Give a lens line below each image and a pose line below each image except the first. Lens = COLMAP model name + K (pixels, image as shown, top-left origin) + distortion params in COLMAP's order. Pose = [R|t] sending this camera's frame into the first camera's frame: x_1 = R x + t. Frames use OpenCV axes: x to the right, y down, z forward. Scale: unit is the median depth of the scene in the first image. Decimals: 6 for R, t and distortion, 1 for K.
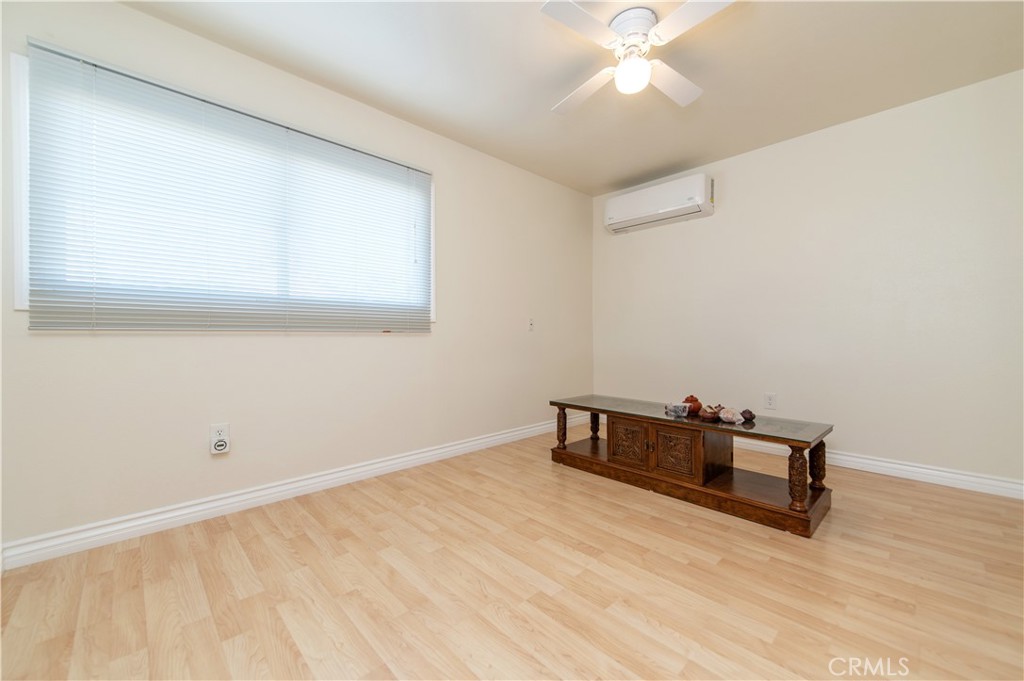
lens RADIAL K [[405.4, 0, 515.1], [0, 405.4, 339.0], [0, 0, 1]] dist [0.001713, -0.001069]
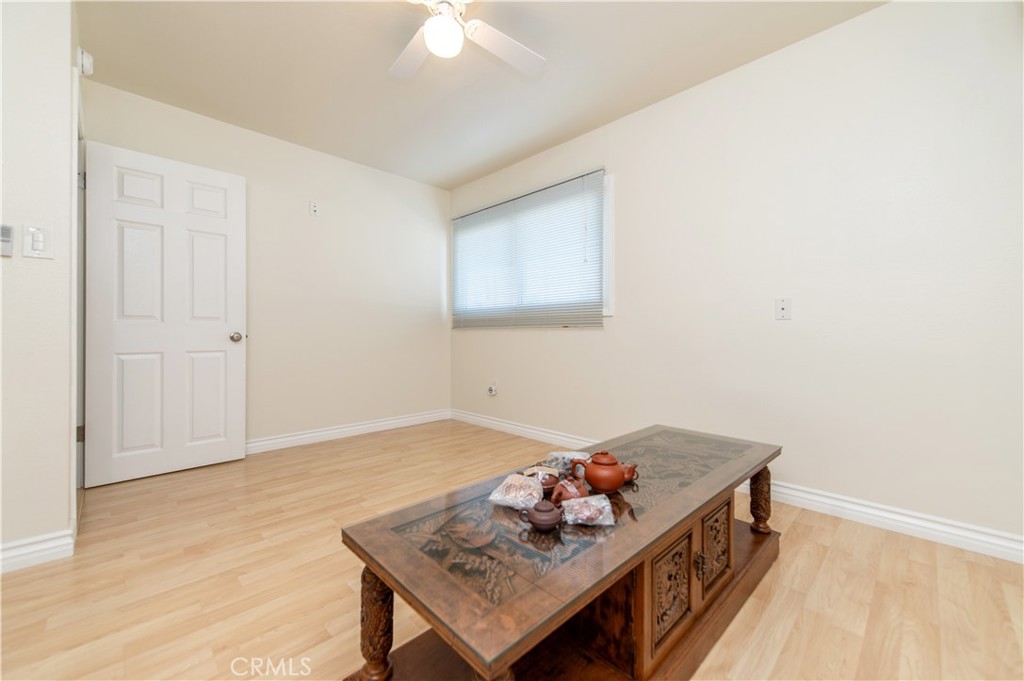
lens RADIAL K [[405.4, 0, 515.1], [0, 405.4, 332.1], [0, 0, 1]] dist [0.001713, -0.001069]
pose [[0.010724, 0.000549, -0.999942, 1.059500], [-0.002997, 0.999995, 0.000517, -0.003849], [0.999938, 0.002991, 0.010725, 1.030454]]
